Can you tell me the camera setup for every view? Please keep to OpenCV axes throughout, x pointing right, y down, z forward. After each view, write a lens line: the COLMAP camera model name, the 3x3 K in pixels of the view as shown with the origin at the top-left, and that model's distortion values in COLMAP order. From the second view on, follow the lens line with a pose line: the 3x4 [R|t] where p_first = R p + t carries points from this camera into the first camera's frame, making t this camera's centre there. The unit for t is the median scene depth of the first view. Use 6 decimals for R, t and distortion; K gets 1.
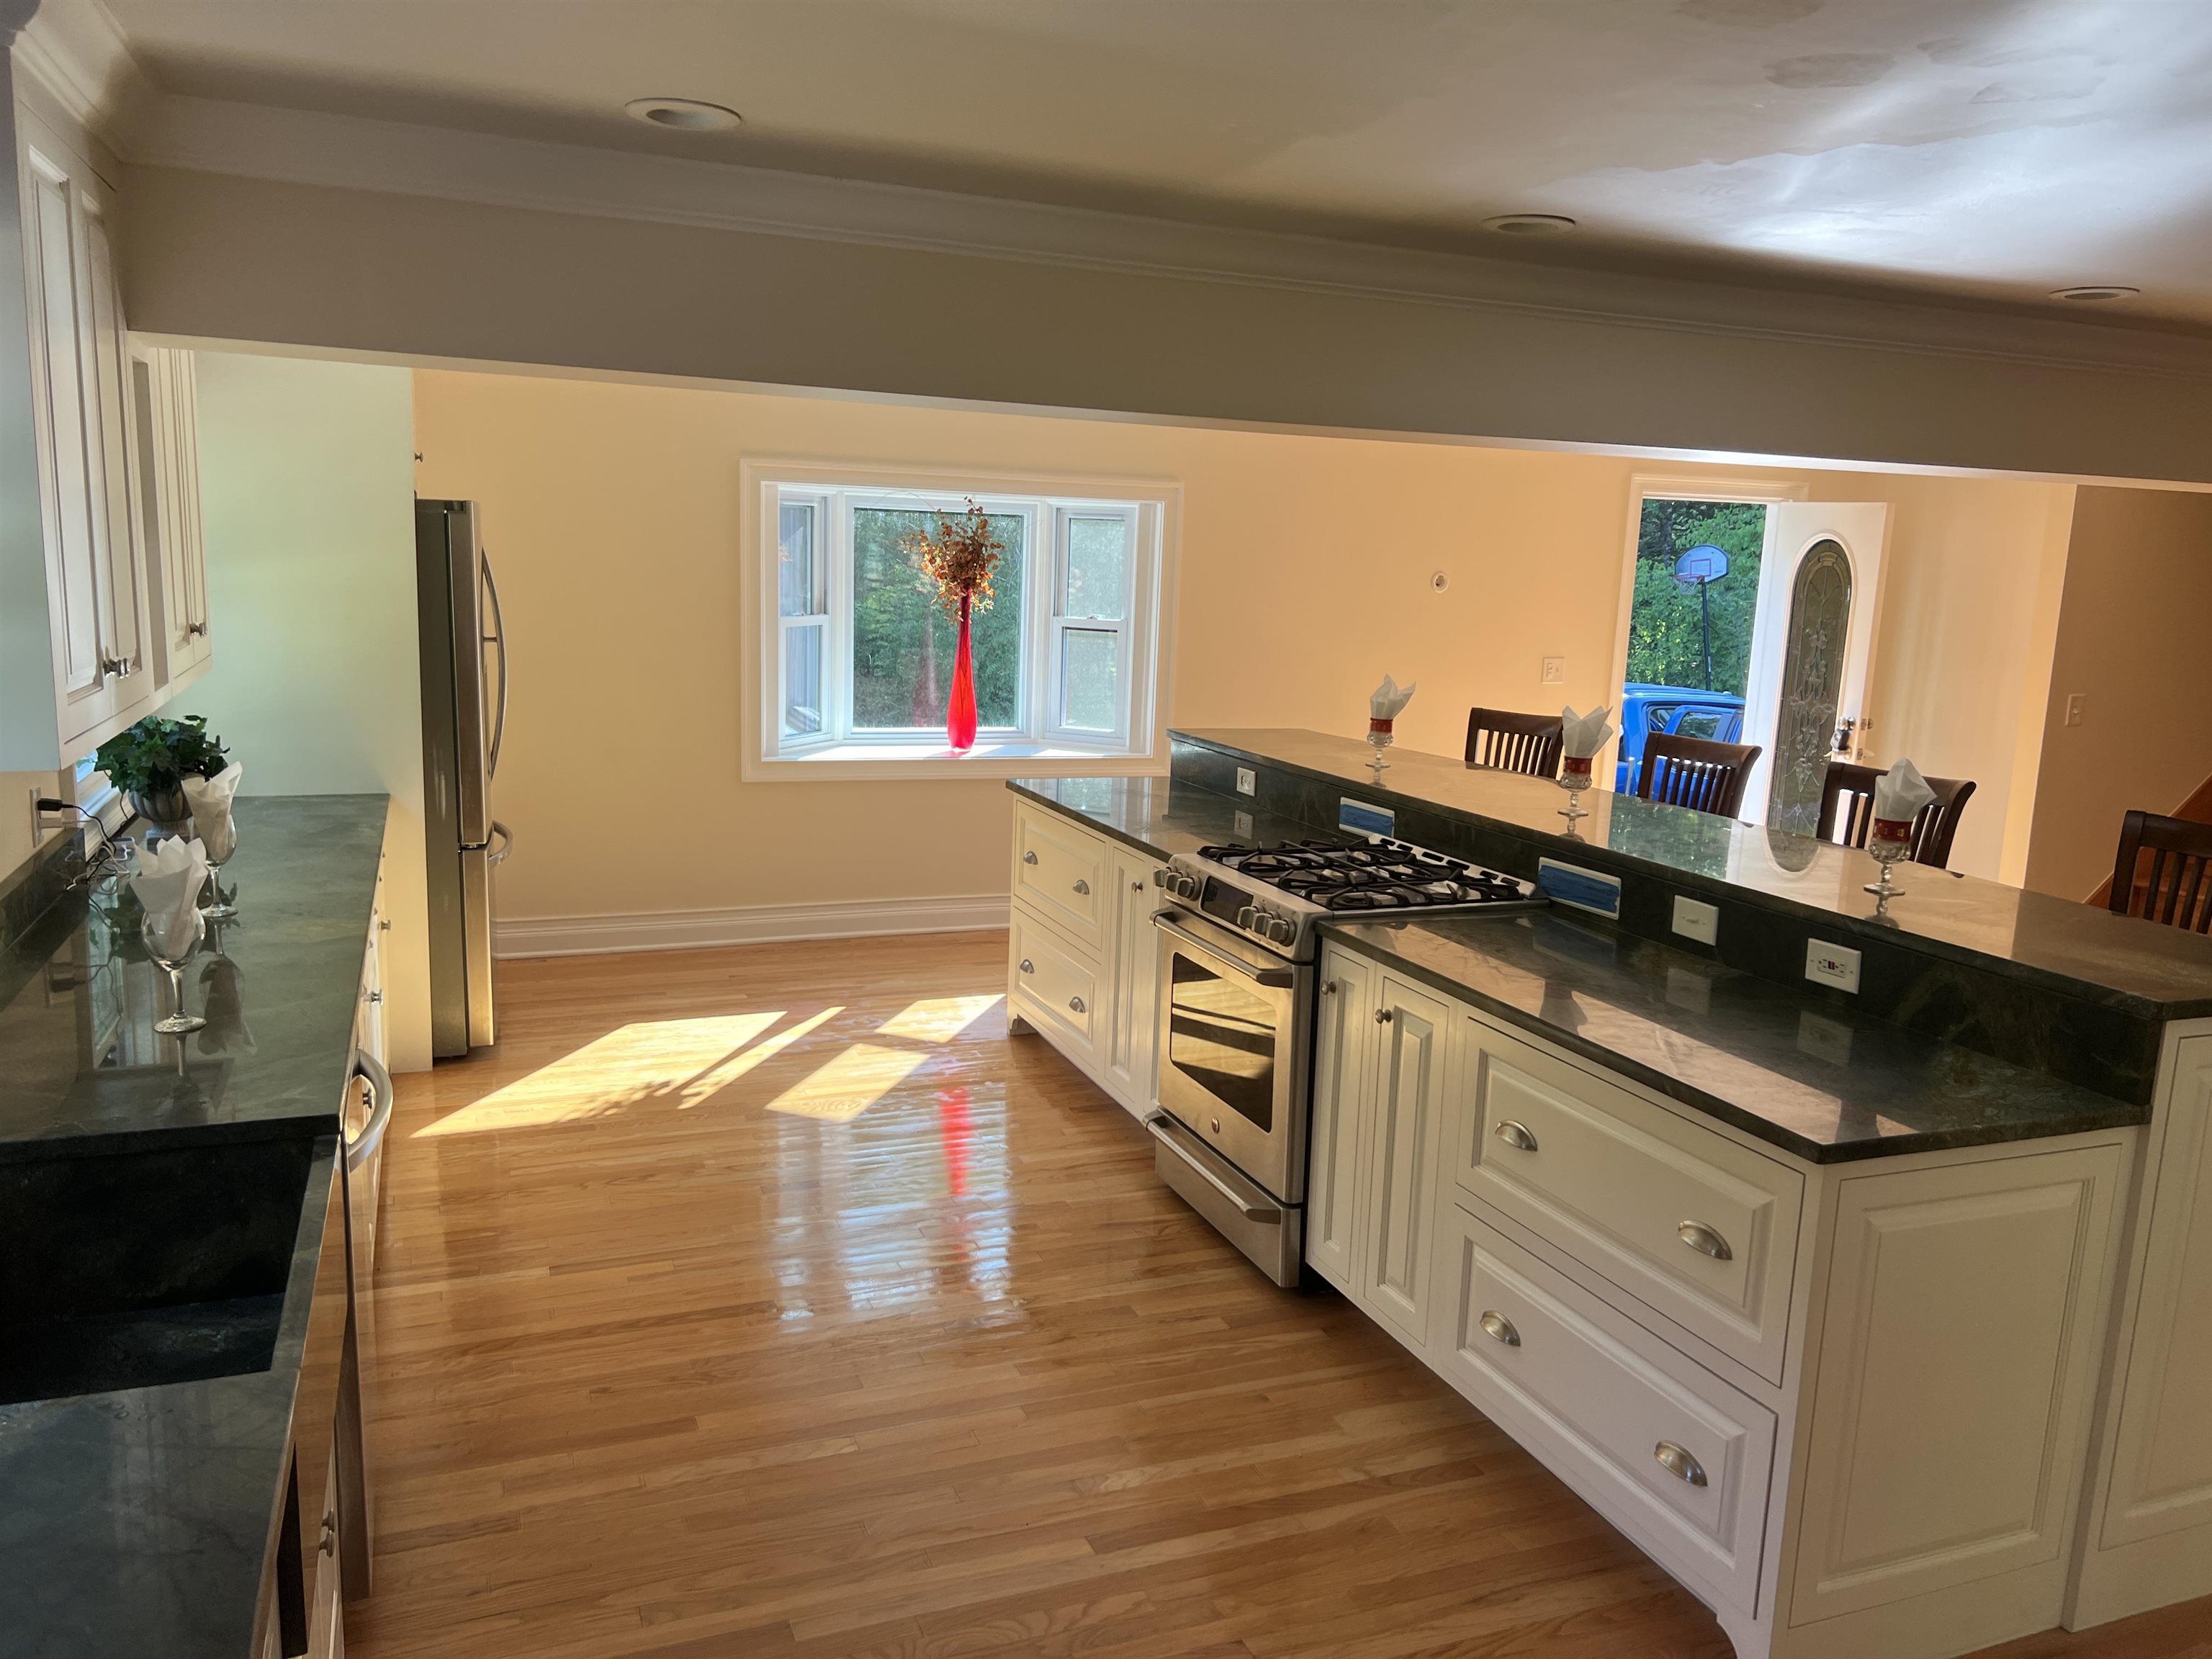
lens RADIAL K [[1665.6, 0, 1091.1], [0, 1665.6, 840.2], [0, 0, 1]] dist [0.051110, -0.063096]
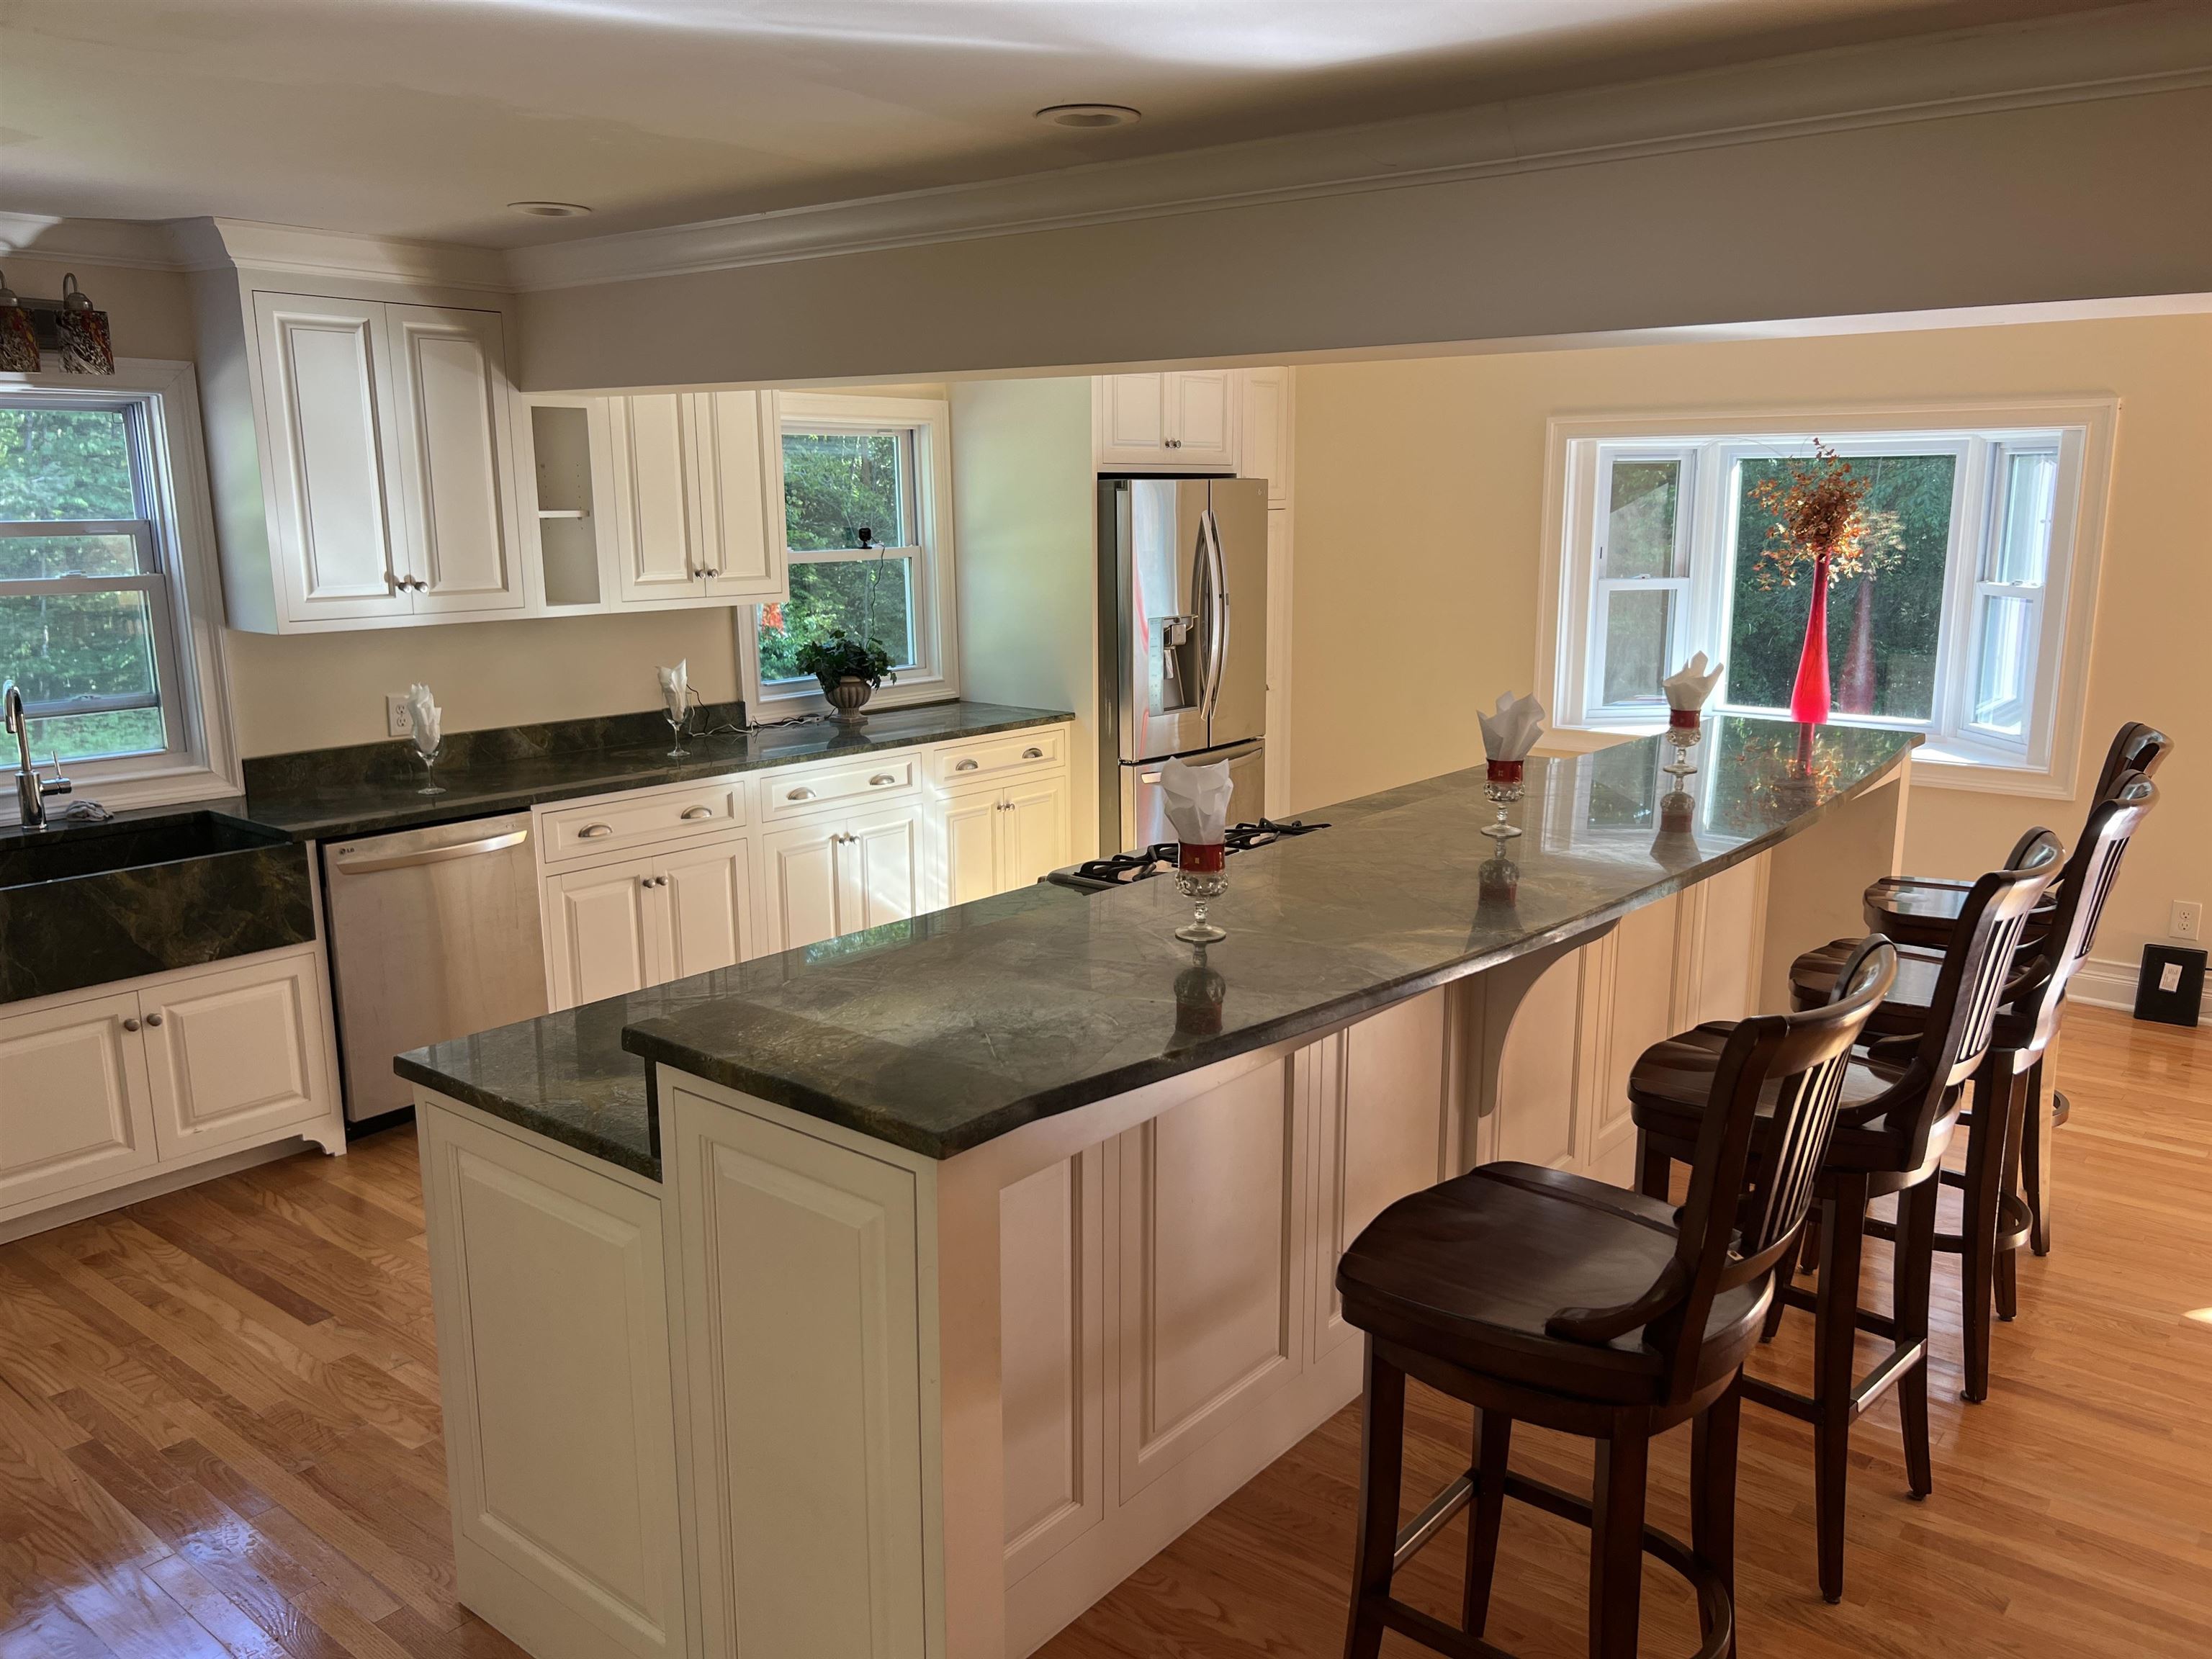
lens RADIAL K [[1665.6, 0, 1113.9], [0, 1665.6, 842.6], [0, 0, 1]] dist [0.051110, -0.063096]
pose [[0.494333, 0.141868, -0.857618, 0.965054], [-0.131063, 0.987478, 0.087805, -0.062005], [0.859335, 0.068997, 0.506737, 0.534091]]
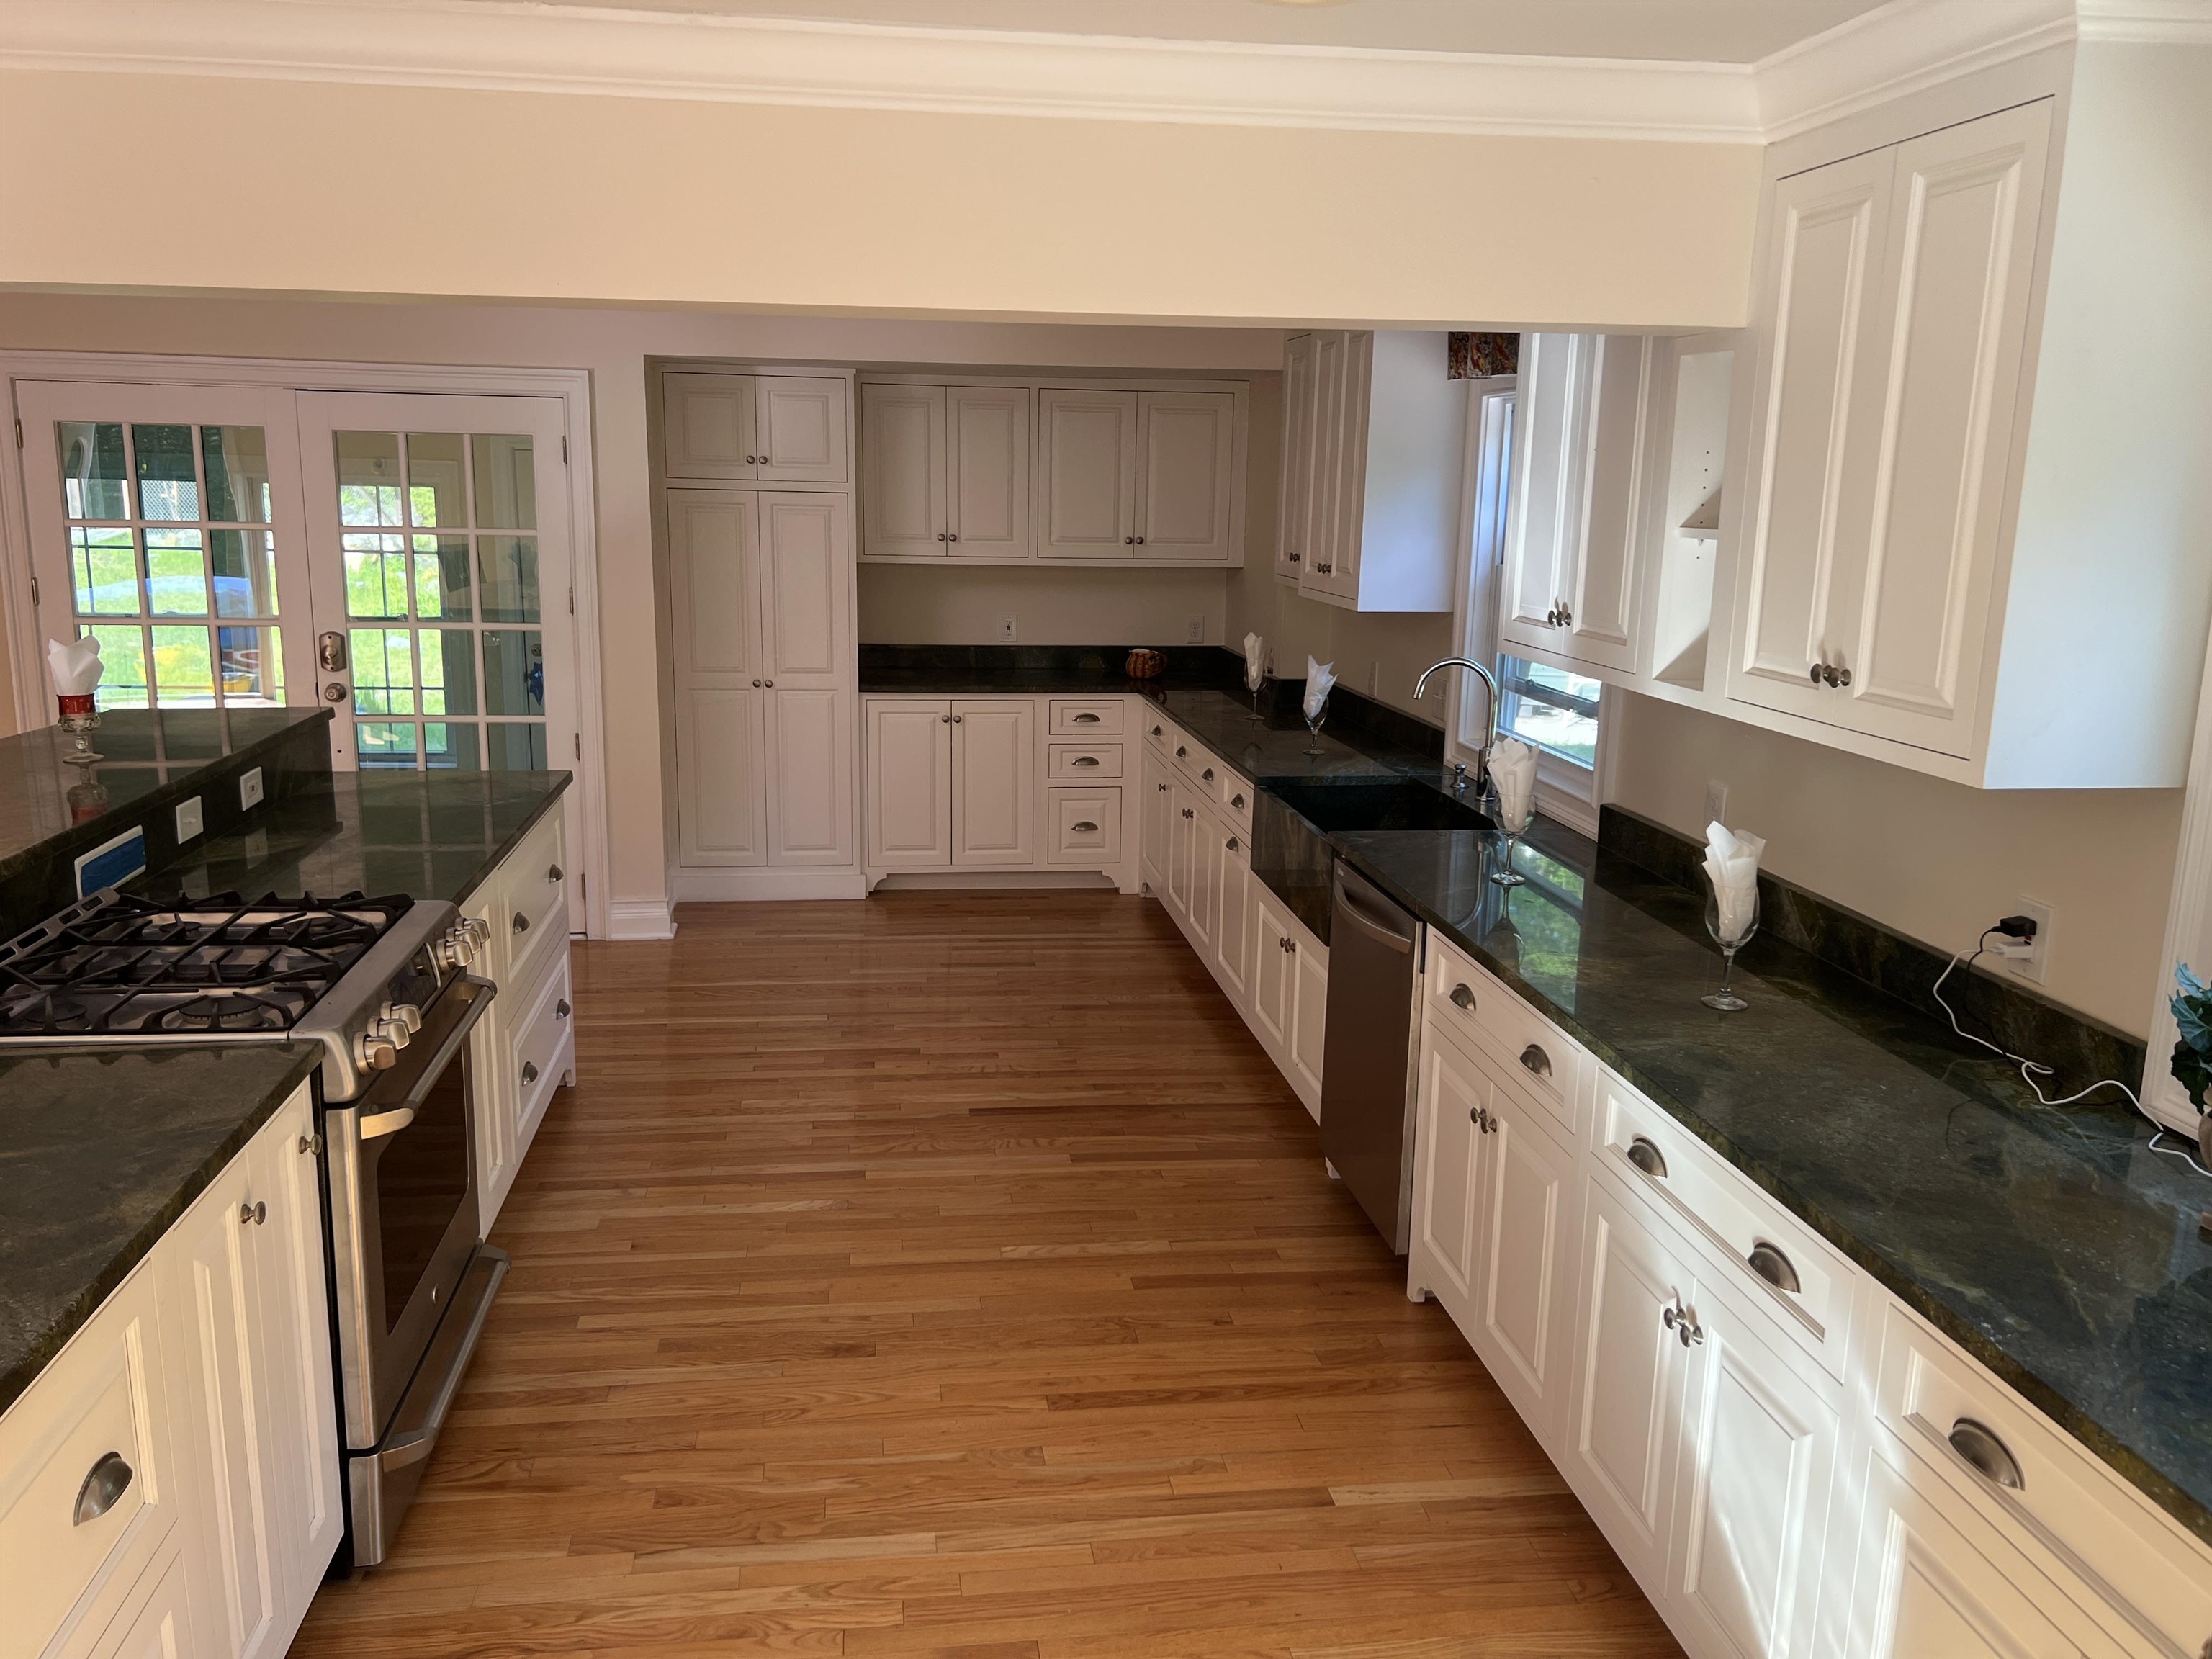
lens RADIAL K [[1665.6, 0, 1097.8], [0, 1665.6, 821.8], [0, 0, 1]] dist [0.051110, -0.063096]
pose [[-0.972016, -0.099471, 0.212816, -0.368323], [-0.012972, 0.927273, 0.374162, -0.317308], [-0.234557, 0.360931, -0.902614, 1.666844]]
